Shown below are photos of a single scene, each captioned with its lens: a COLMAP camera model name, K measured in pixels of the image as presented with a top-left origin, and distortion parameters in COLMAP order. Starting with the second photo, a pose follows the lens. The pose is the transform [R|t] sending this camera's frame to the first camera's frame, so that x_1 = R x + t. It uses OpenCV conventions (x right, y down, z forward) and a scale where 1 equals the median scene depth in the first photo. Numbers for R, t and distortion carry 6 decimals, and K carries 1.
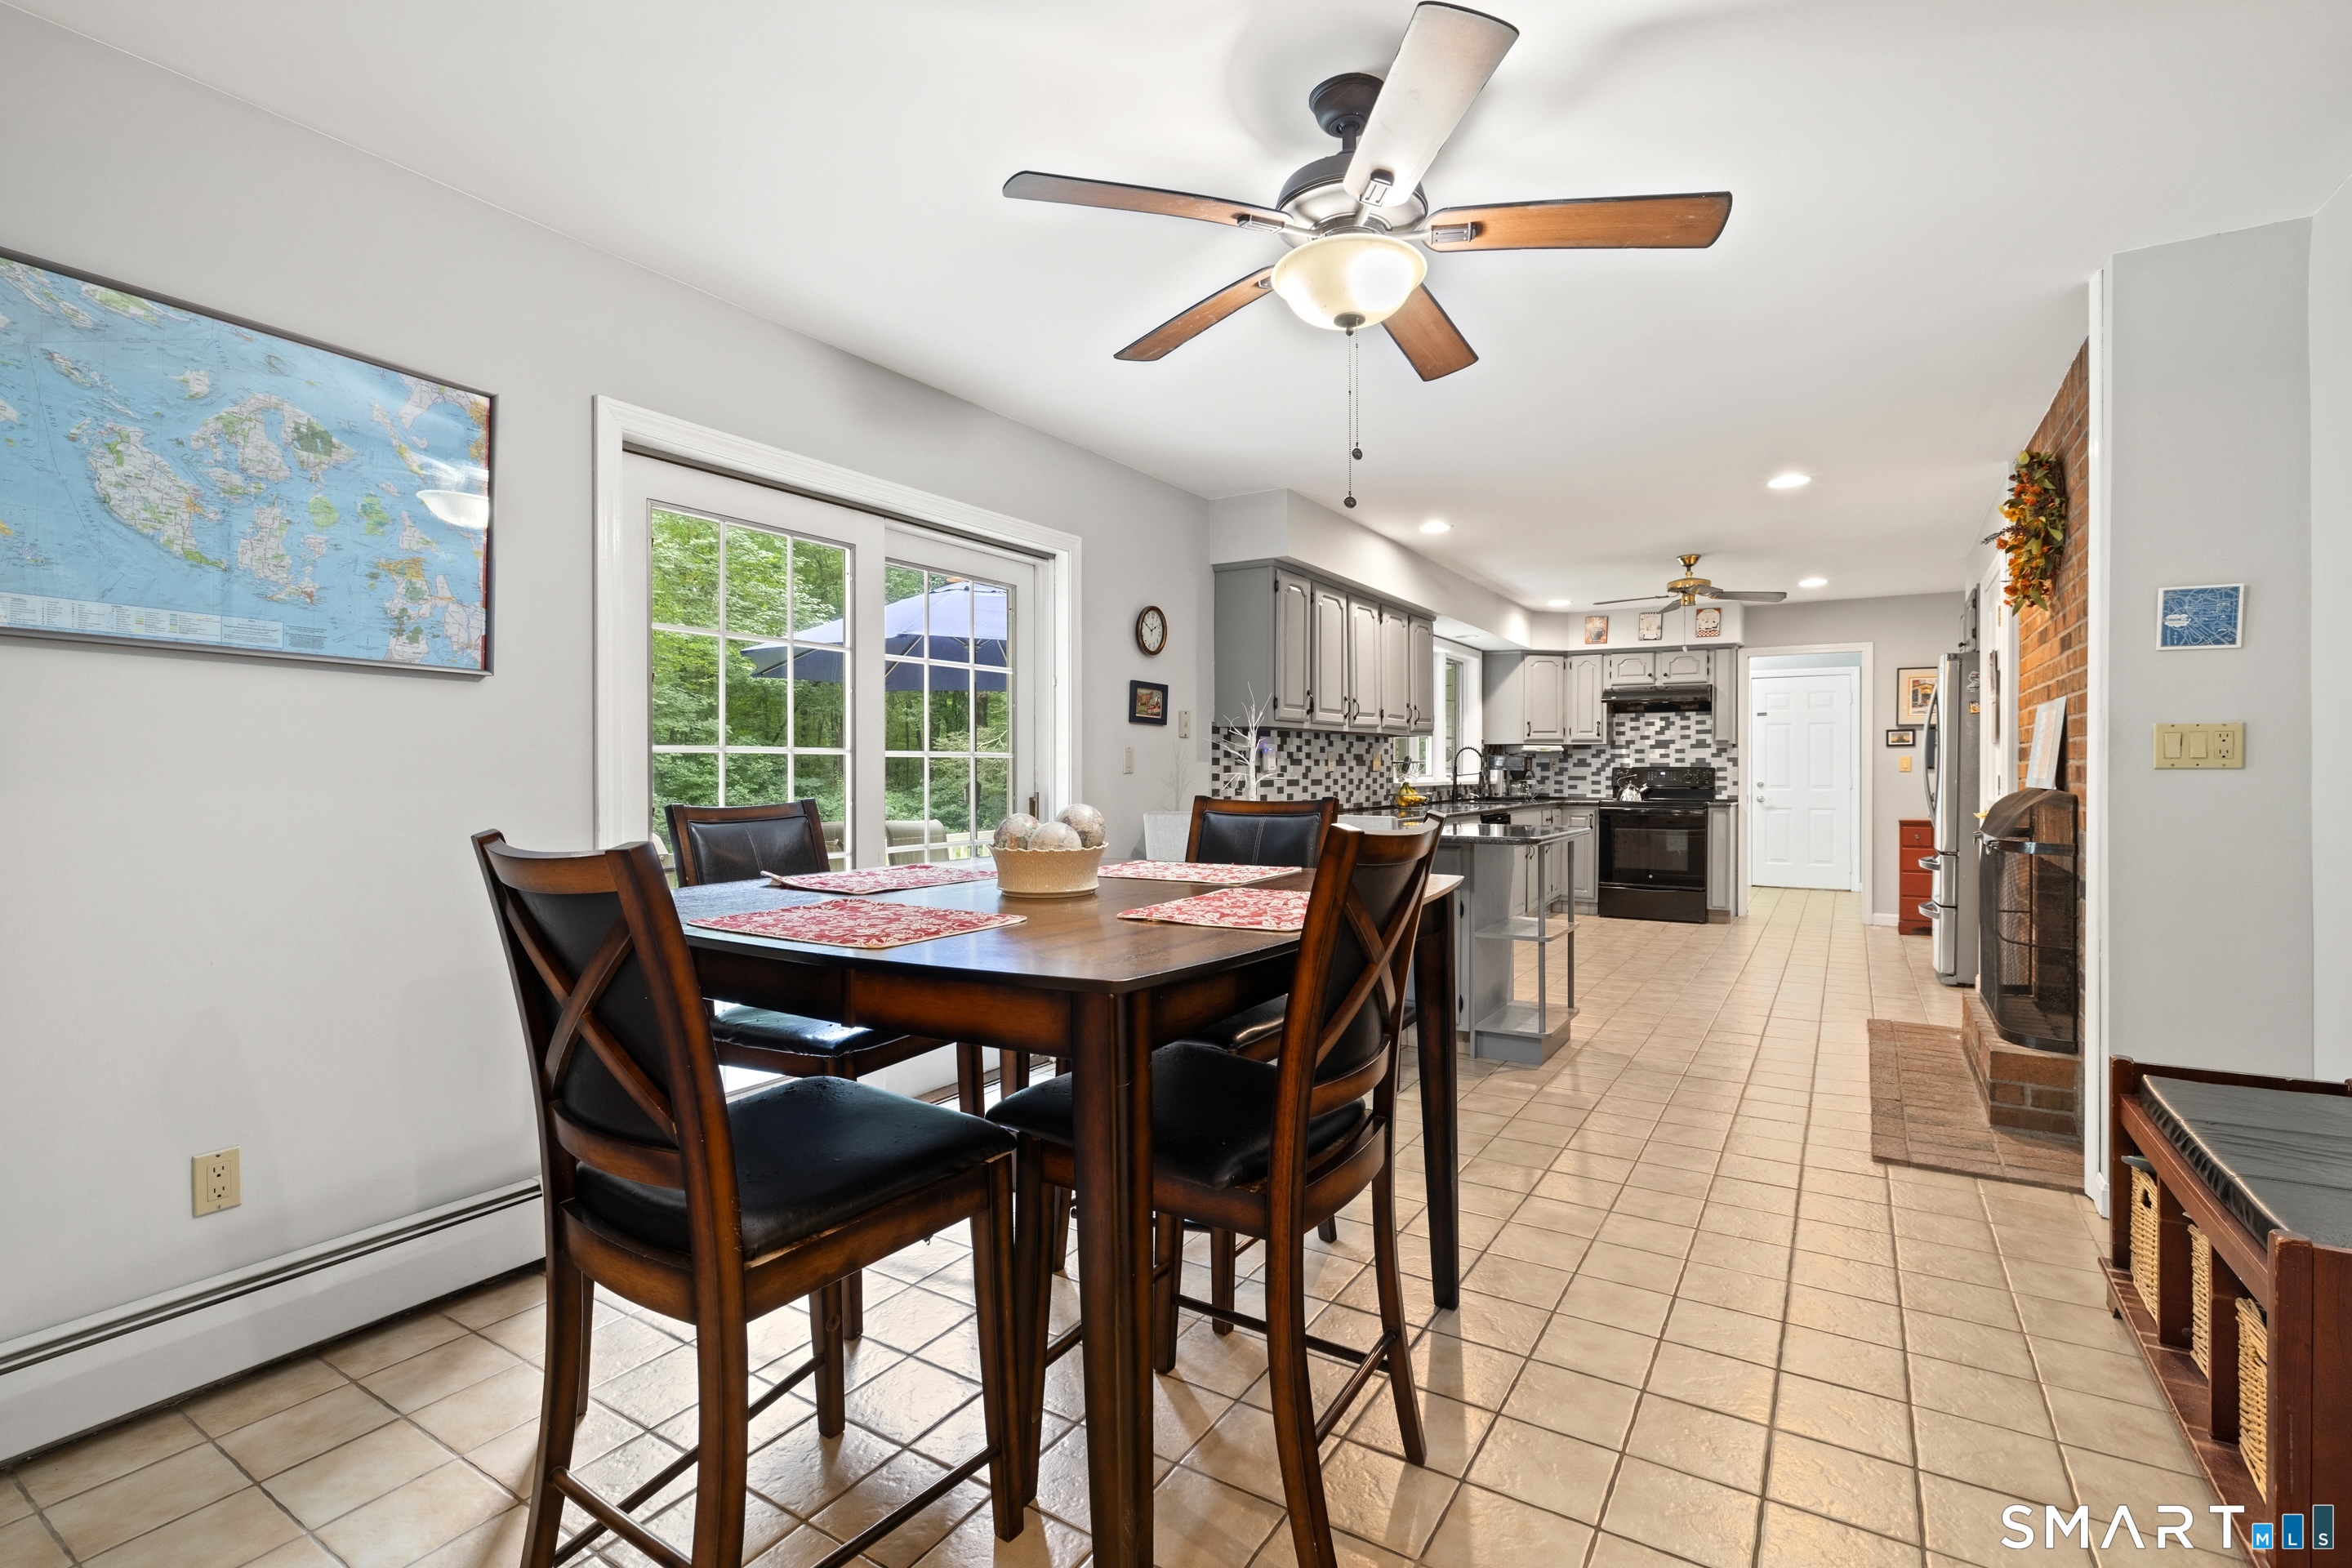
lens RADIAL K [[1067.3, 0, 1174.4], [0, 1067.3, 774.9], [0, 0, 1]] dist [0.004011, 0.000371]
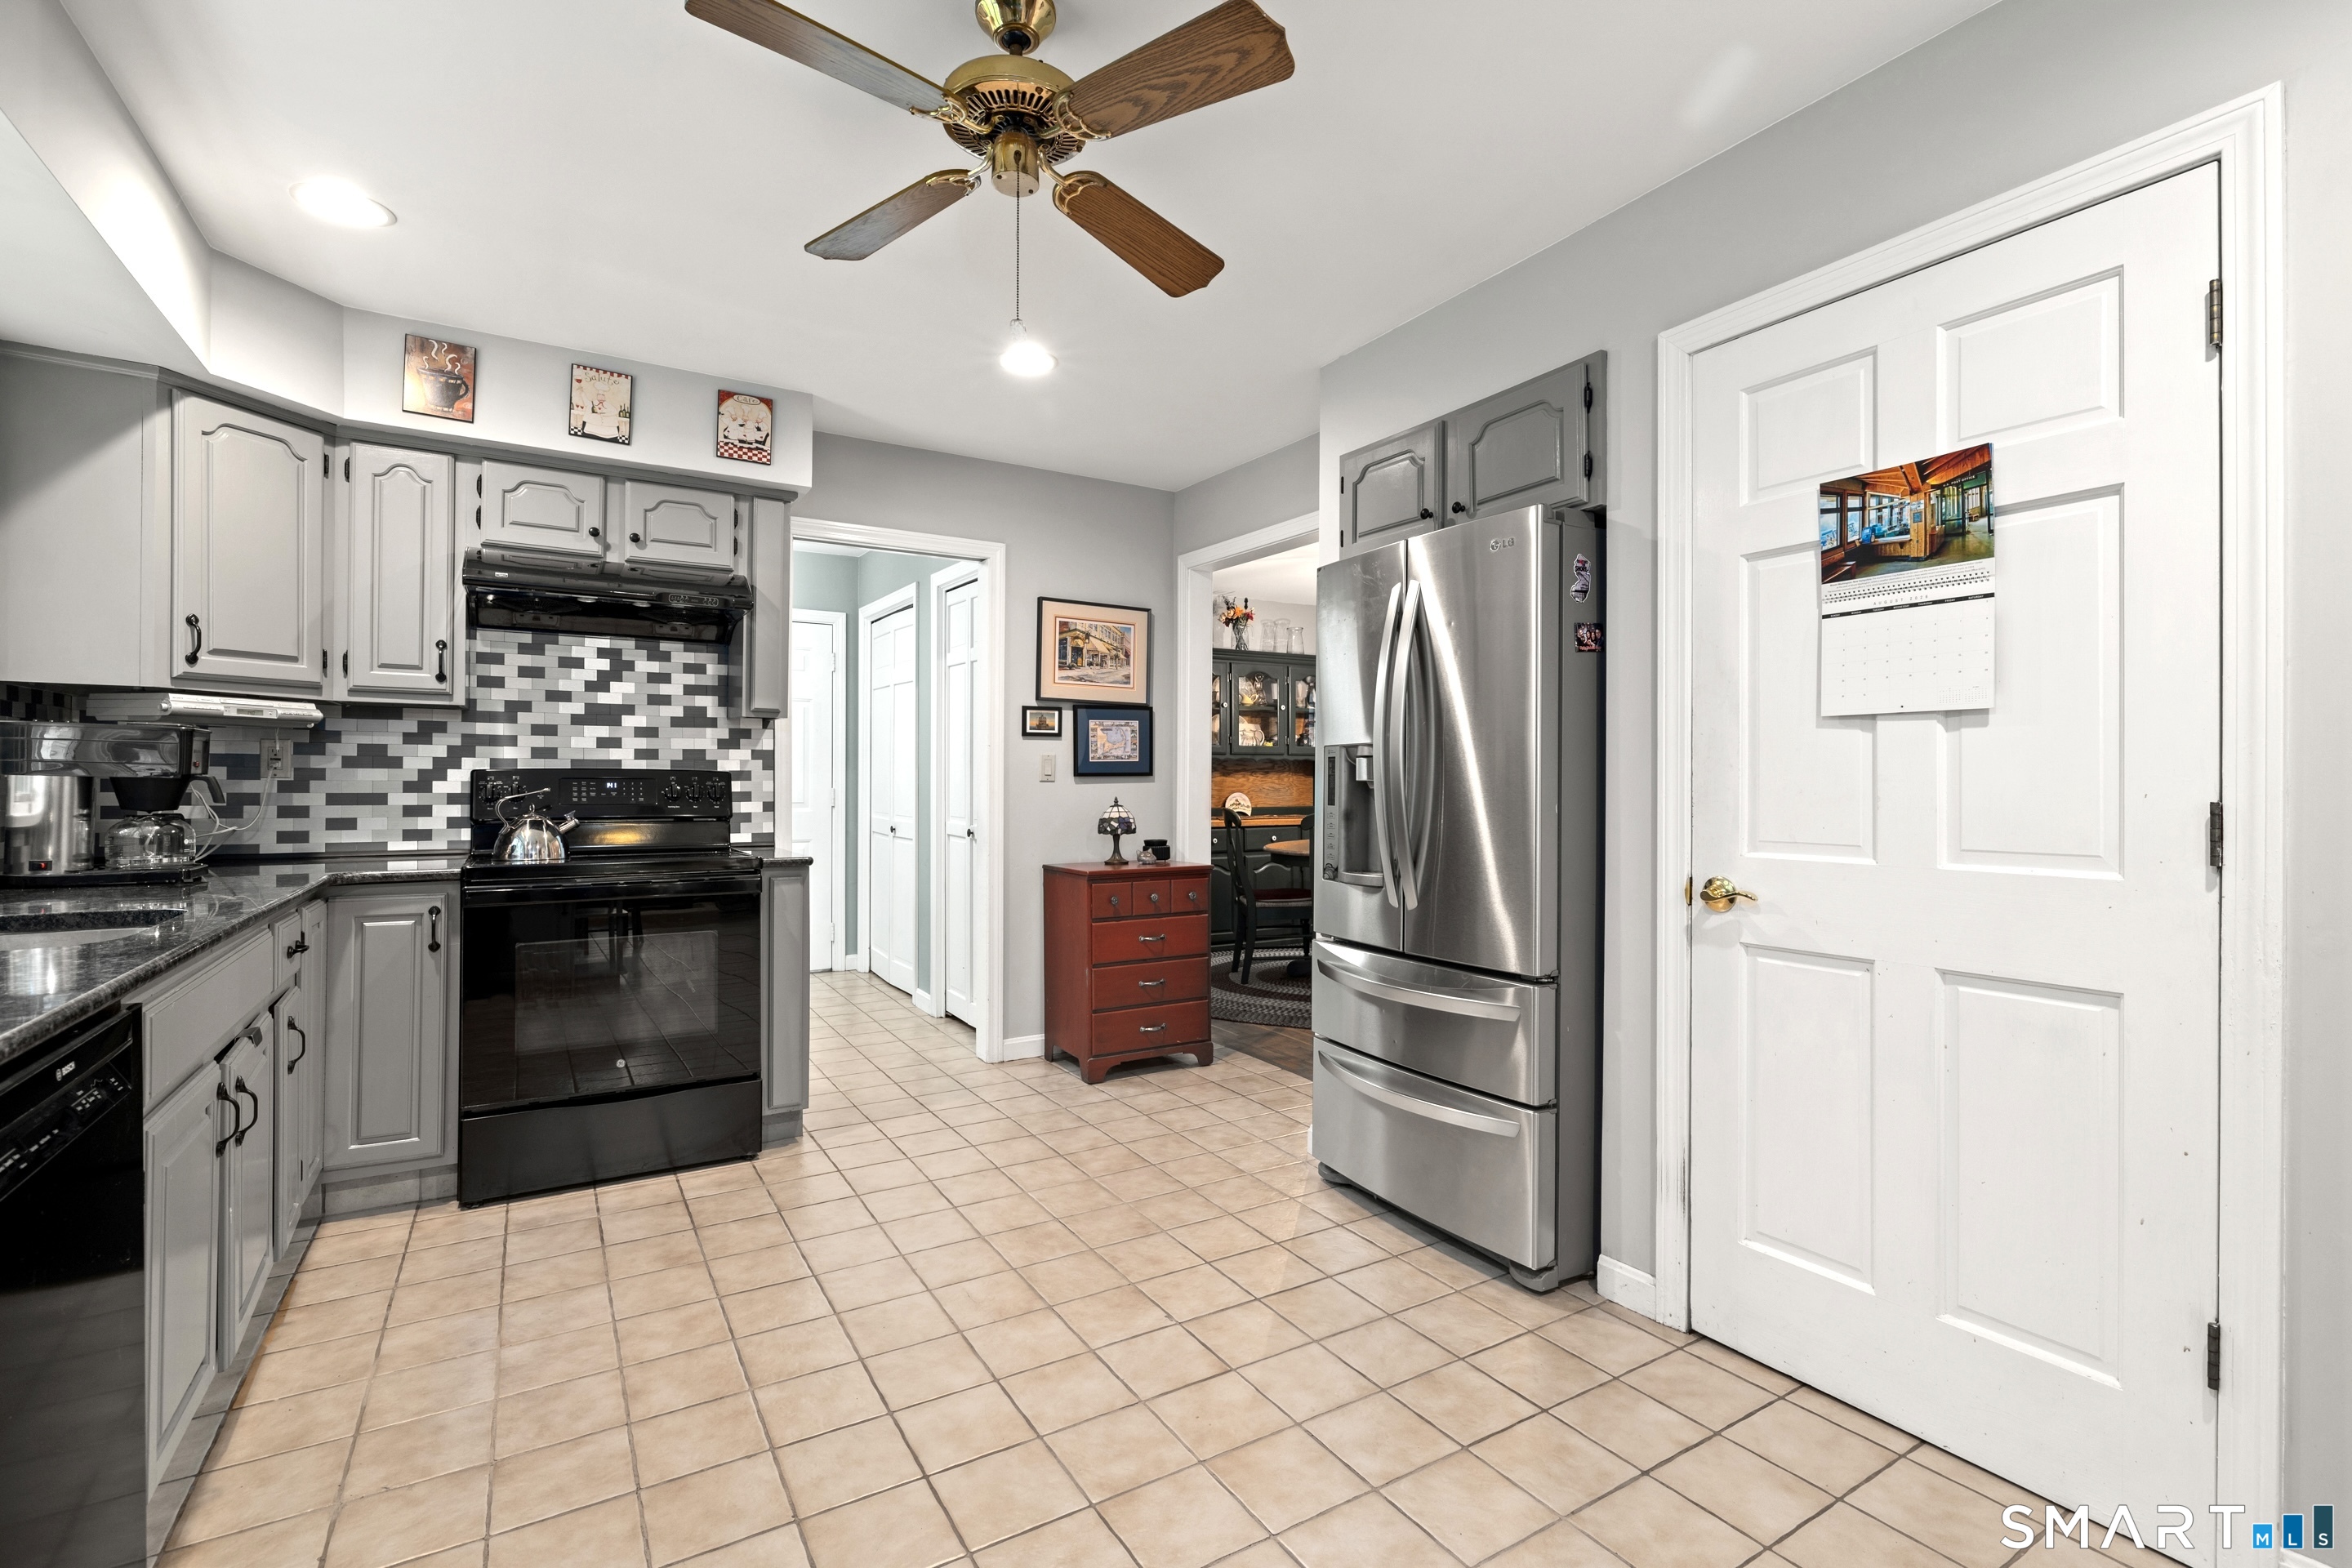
lens RADIAL K [[1064.0, 0, 1184.0], [0, 1064.0, 777.4], [0, 0, 1]] dist [-0.002325, 0.000476]
pose [[0.442747, 0.001595, 0.896645, 0.189442], [0.000282, 0.999998, -0.001918, -0.003588], [-0.896647, 0.001102, 0.442745, 0.623370]]
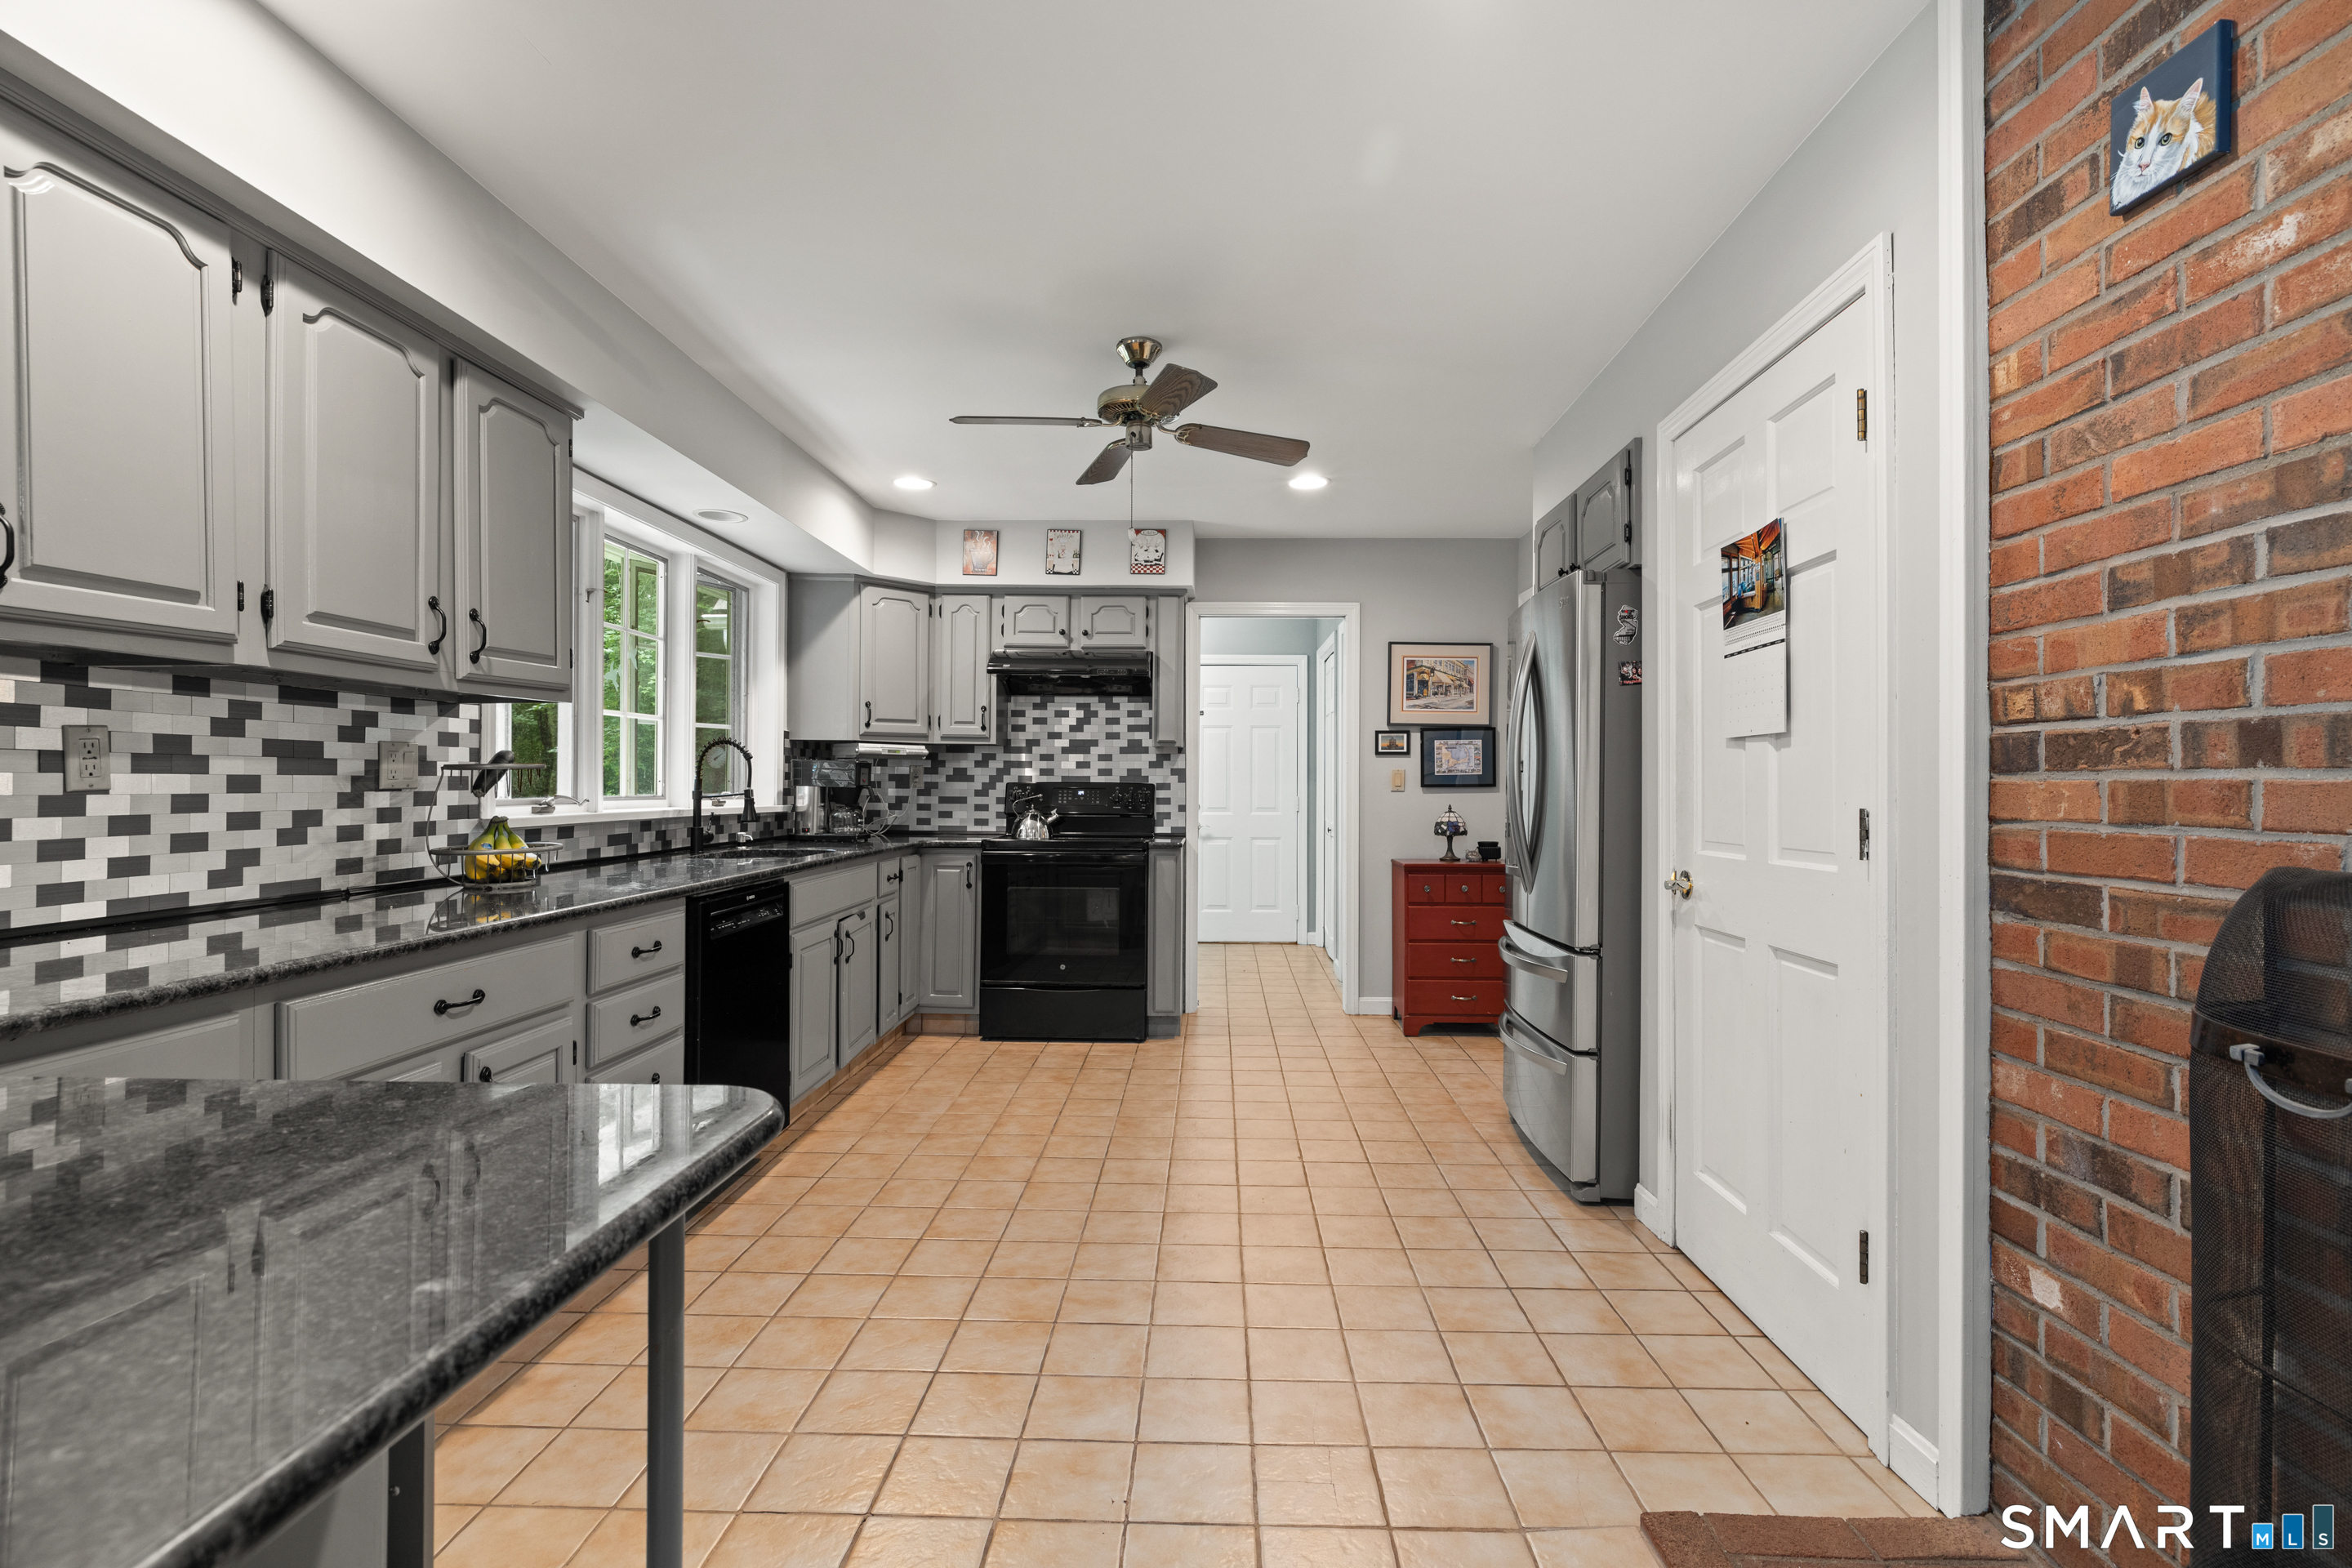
lens RADIAL K [[1067.3, 0, 1174.4], [0, 1067.3, 774.9], [0, 0, 1]] dist [0.004011, 0.000371]
pose [[0.864930, 0.009131, 0.501810, 0.189939], [-0.002494, 0.999900, -0.013896, -0.003316], [-0.501886, 0.010768, 0.864867, 0.429465]]
